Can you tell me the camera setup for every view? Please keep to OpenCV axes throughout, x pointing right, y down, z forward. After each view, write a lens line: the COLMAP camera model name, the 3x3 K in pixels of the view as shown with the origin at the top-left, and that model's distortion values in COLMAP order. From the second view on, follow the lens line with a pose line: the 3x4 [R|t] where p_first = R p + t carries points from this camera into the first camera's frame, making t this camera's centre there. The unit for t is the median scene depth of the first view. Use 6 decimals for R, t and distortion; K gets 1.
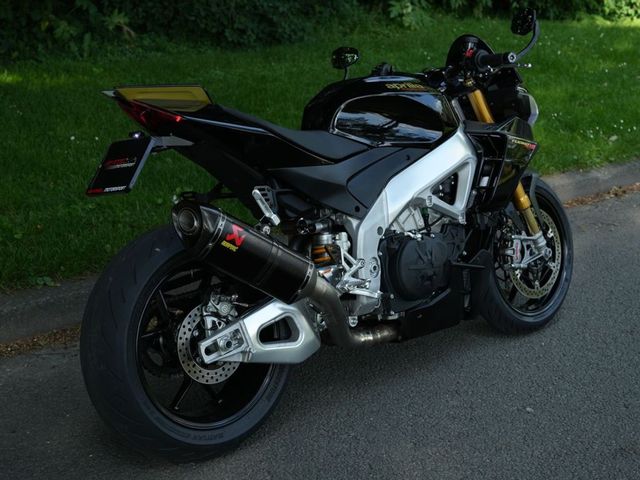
lens RADIAL K [[997.9, 0, 318.9], [0, 997.9, 252.8], [0, 0, 1]] dist [0.026027, 0.000000]
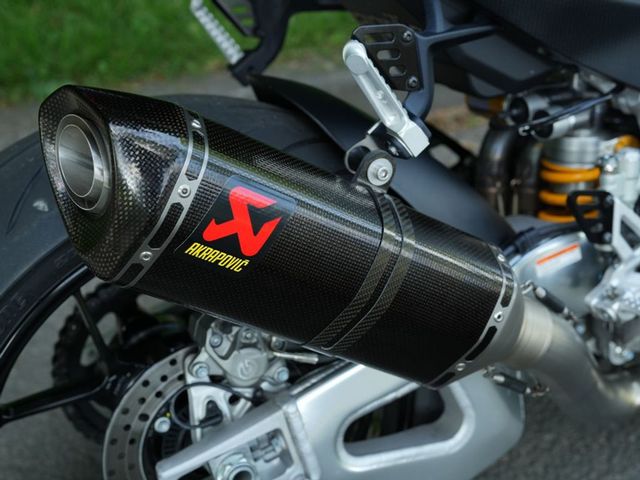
lens RADIAL K [[997.9, 0, 323.8], [0, 997.9, 241.8], [0, 0, 1]] dist [0.026027, 0.000000]
pose [[0.962318, 0.145593, -0.229665, 0.006492], [-0.072878, 0.951780, 0.298000, -0.093414], [0.261977, -0.270033, 0.926526, 0.685746]]
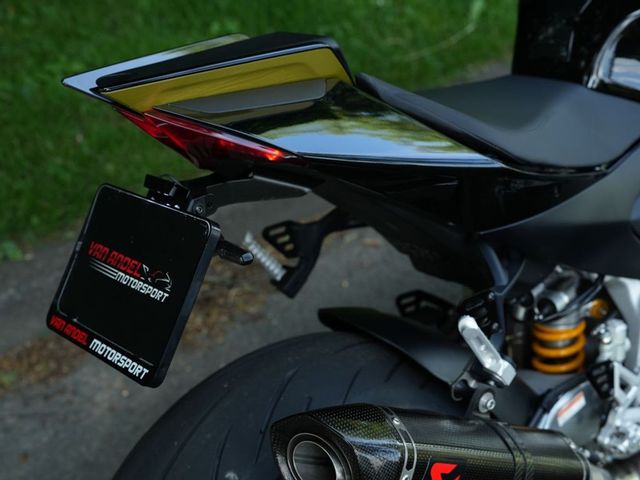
lens RADIAL K [[997.9, 0, 320.5], [0, 997.9, 242.0], [0, 0, 1]] dist [0.026027, 0.000000]
pose [[0.999947, 0.005808, -0.008478, -0.116945], [-0.003003, 0.954113, 0.299432, -0.208428], [0.009828, -0.299391, 0.954080, 0.612629]]
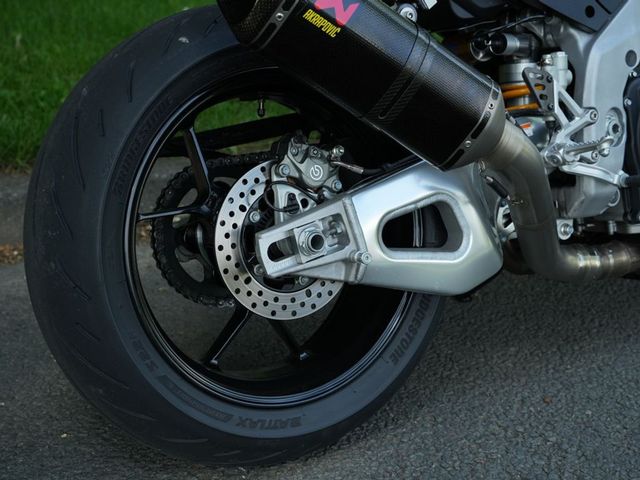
lens RADIAL K [[997.9, 0, 334.4], [0, 997.9, 243.6], [0, 0, 1]] dist [0.026027, 0.000000]
pose [[0.985975, 0.061508, -0.155146, -0.004854], [-0.057687, 0.997913, 0.029012, 0.075947], [0.156607, -0.019656, 0.987465, 0.500577]]
